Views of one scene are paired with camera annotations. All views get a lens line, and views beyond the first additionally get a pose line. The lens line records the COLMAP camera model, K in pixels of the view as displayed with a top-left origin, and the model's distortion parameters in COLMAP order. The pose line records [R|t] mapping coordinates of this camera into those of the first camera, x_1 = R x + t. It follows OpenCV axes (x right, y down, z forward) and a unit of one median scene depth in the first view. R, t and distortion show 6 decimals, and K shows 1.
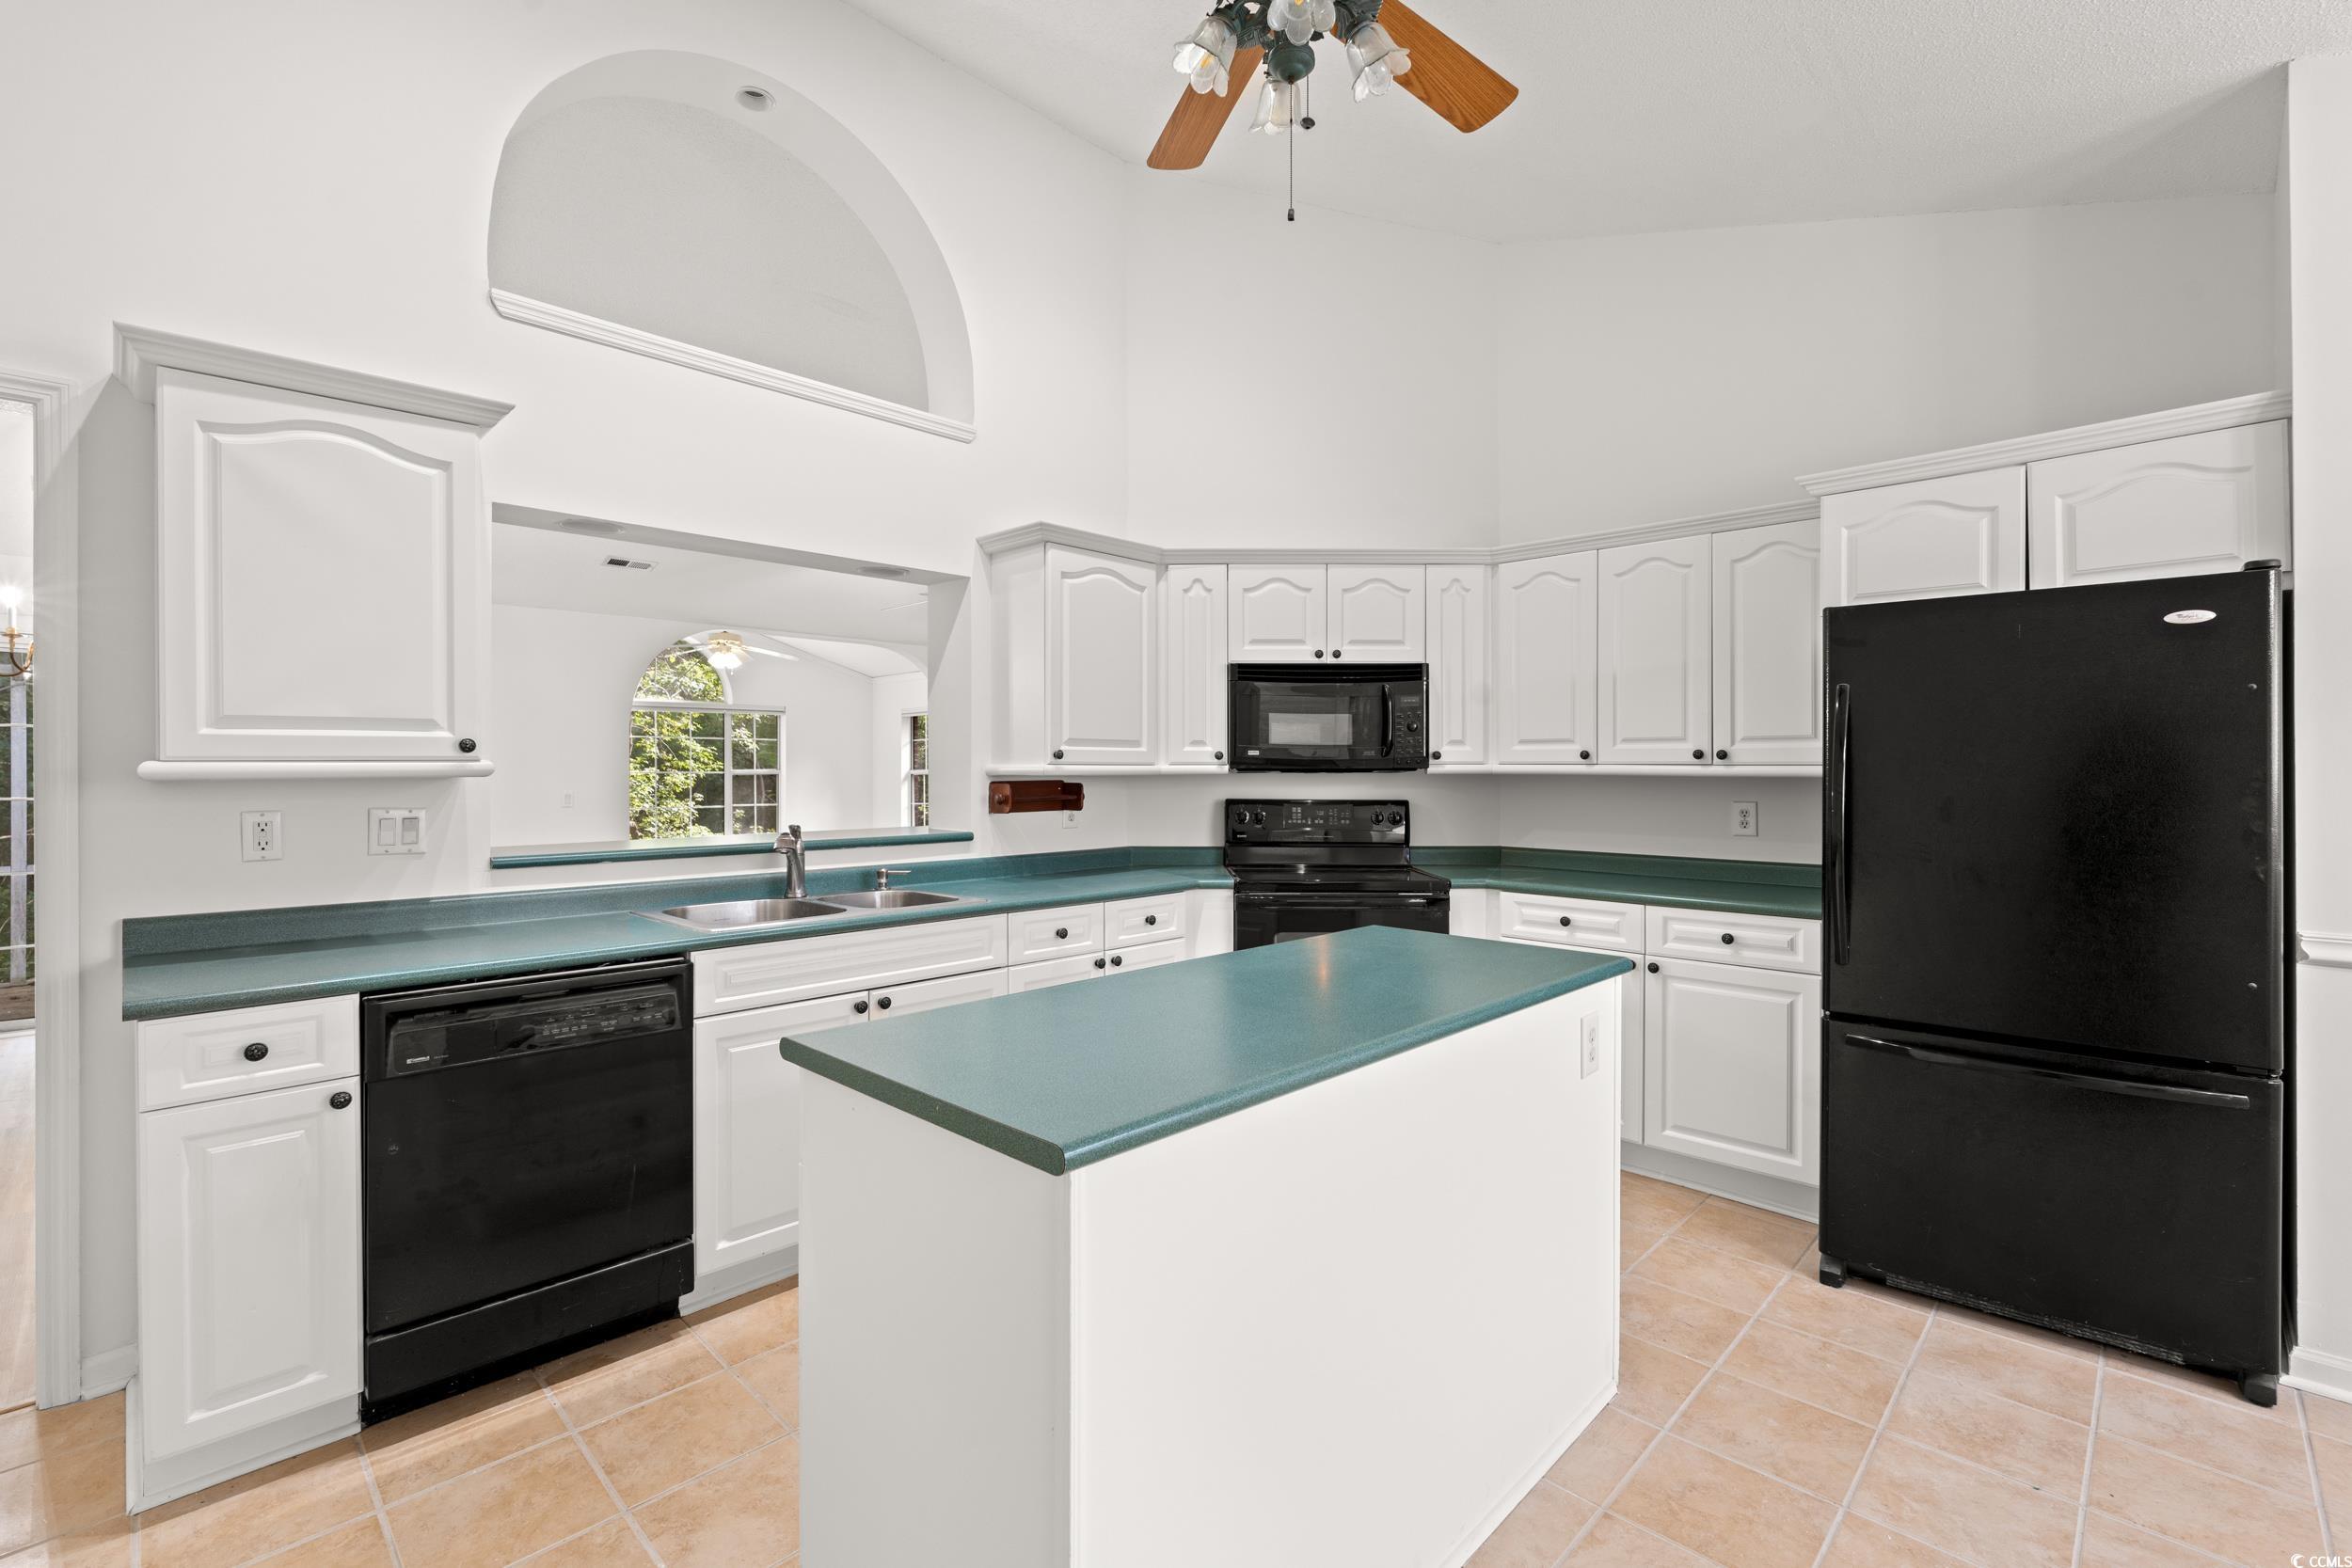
lens RADIAL K [[1054.7, 0, 1164.9], [0, 1054.7, 773.3], [0, 0, 1]] dist [-0.000574, -0.000091]
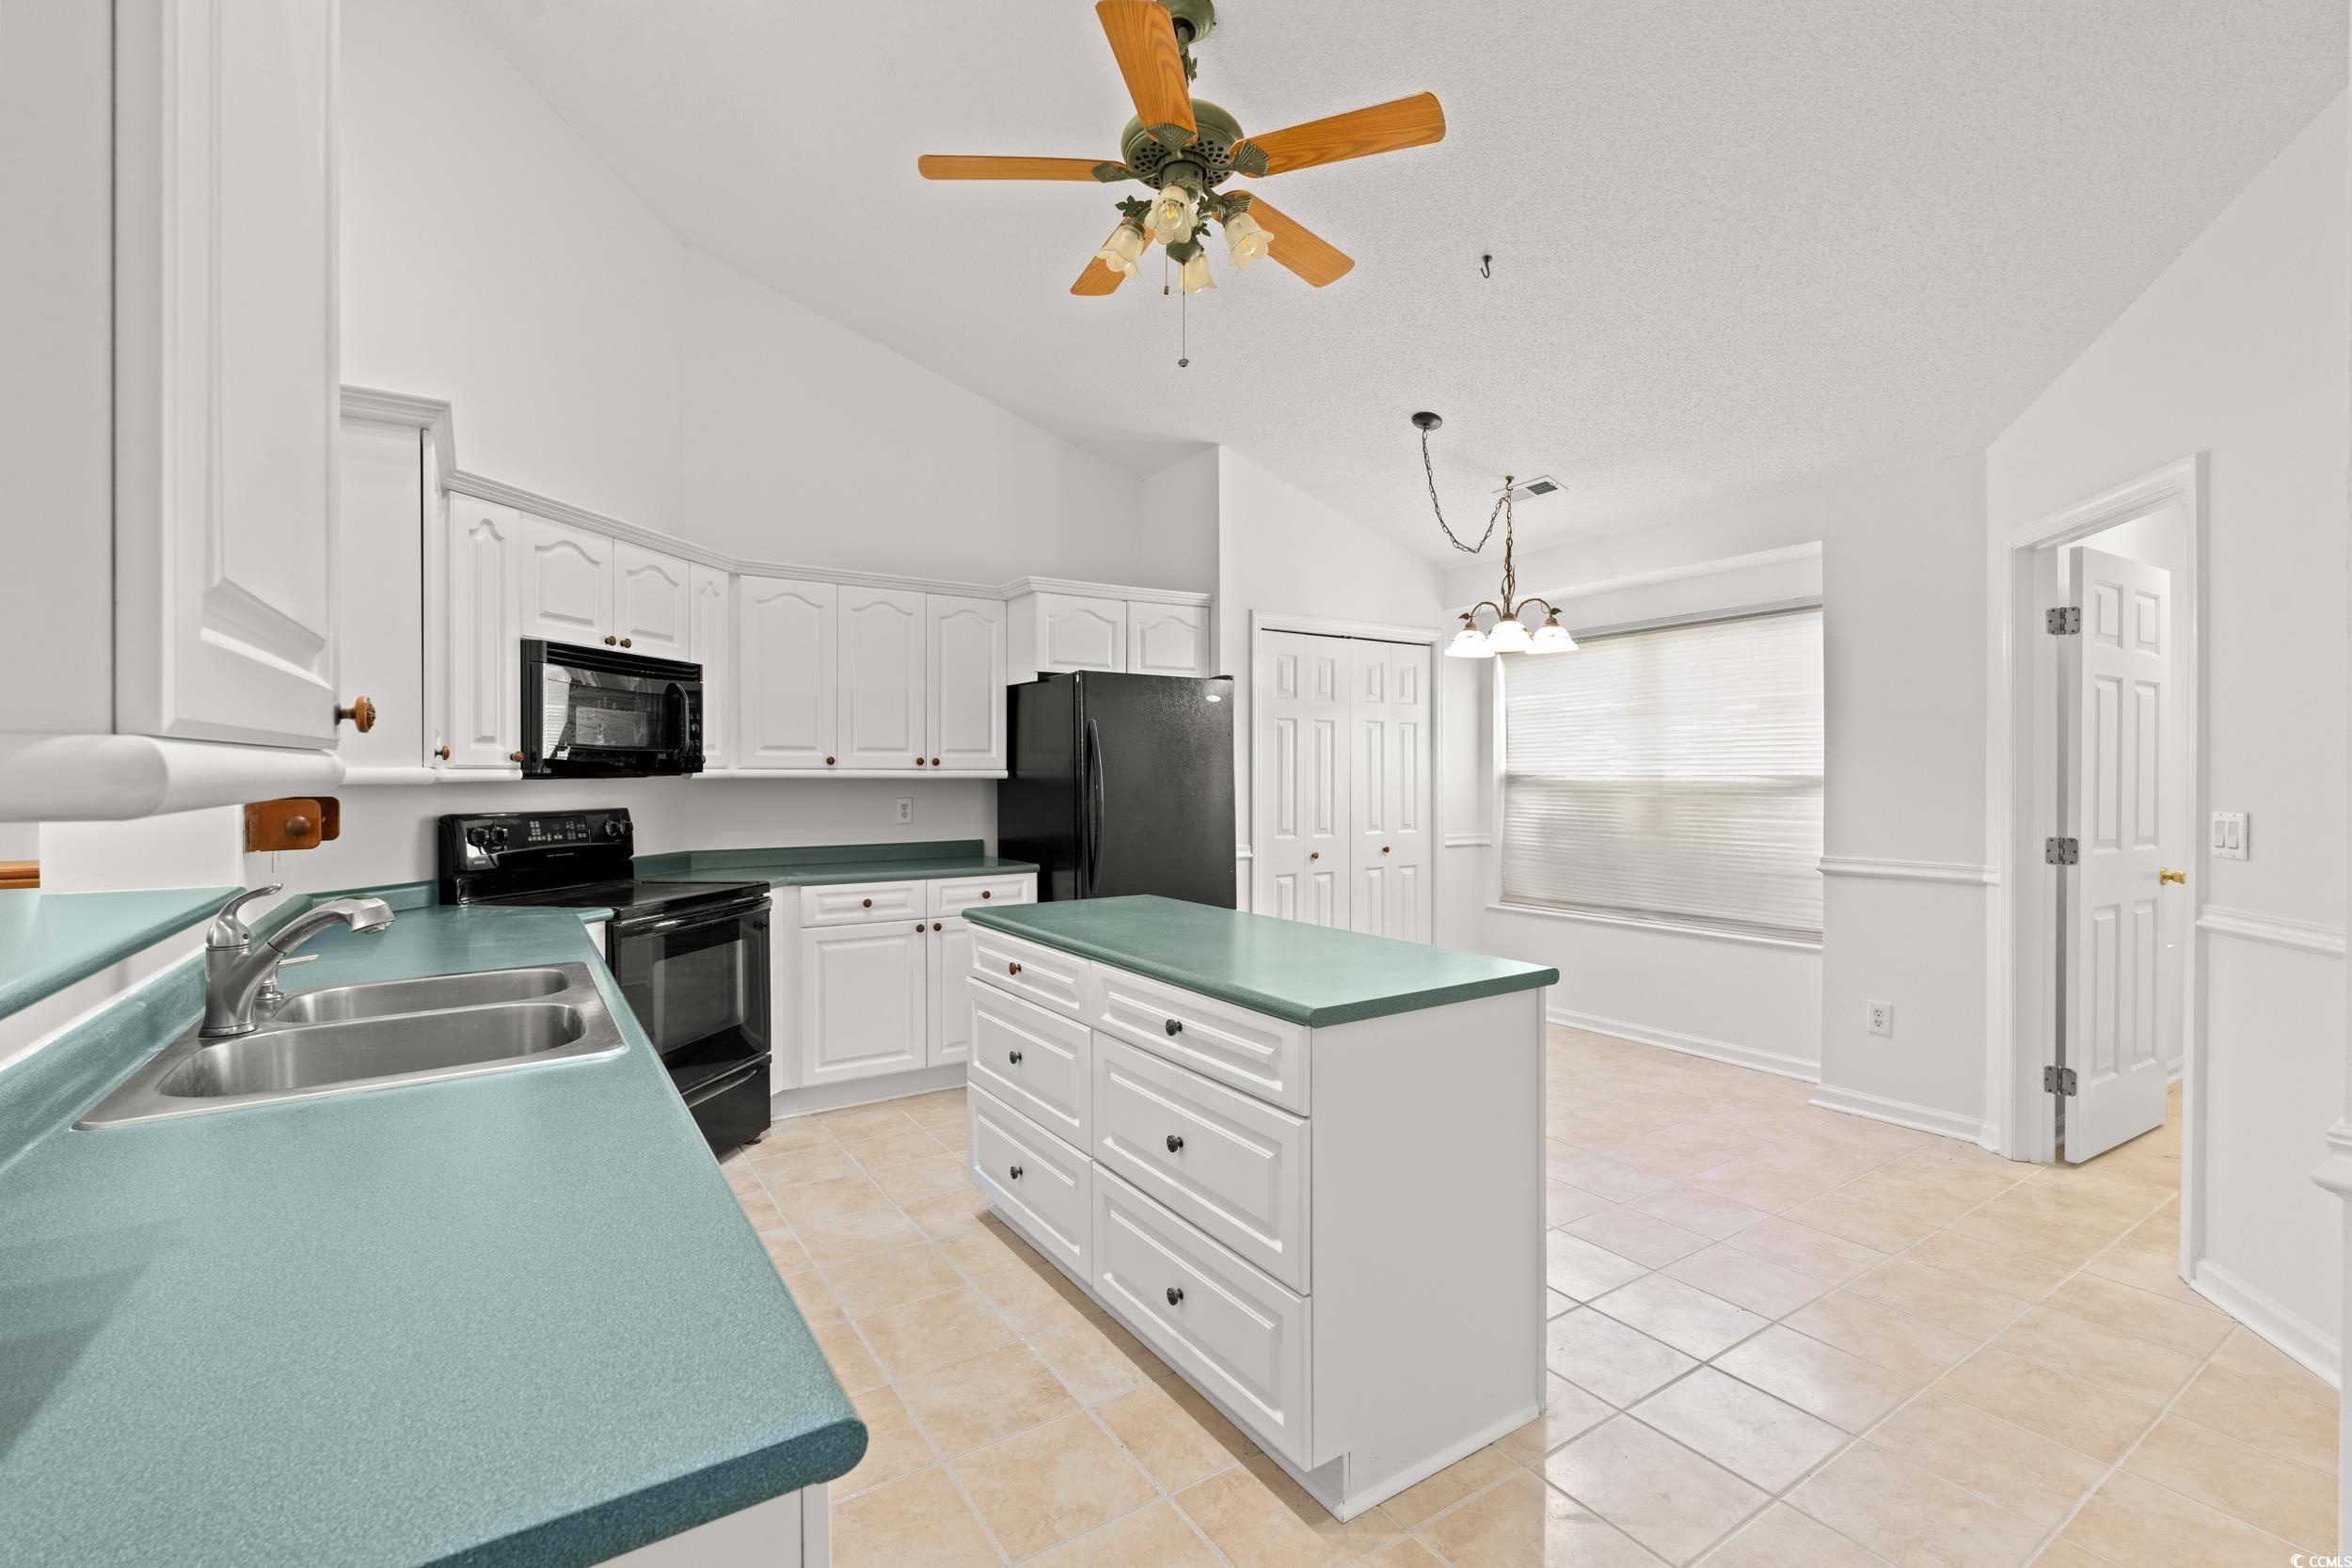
lens RADIAL K [[1032.2, 0, 1172.5], [0, 1032.2, 788.1], [0, 0, 1]] dist [-0.001602, 0.000013]
pose [[0.207494, -0.017563, 0.978079, -0.619237], [0.005146, 0.999845, 0.016862, -0.004695], [-0.978223, 0.001534, 0.207552, 0.396789]]
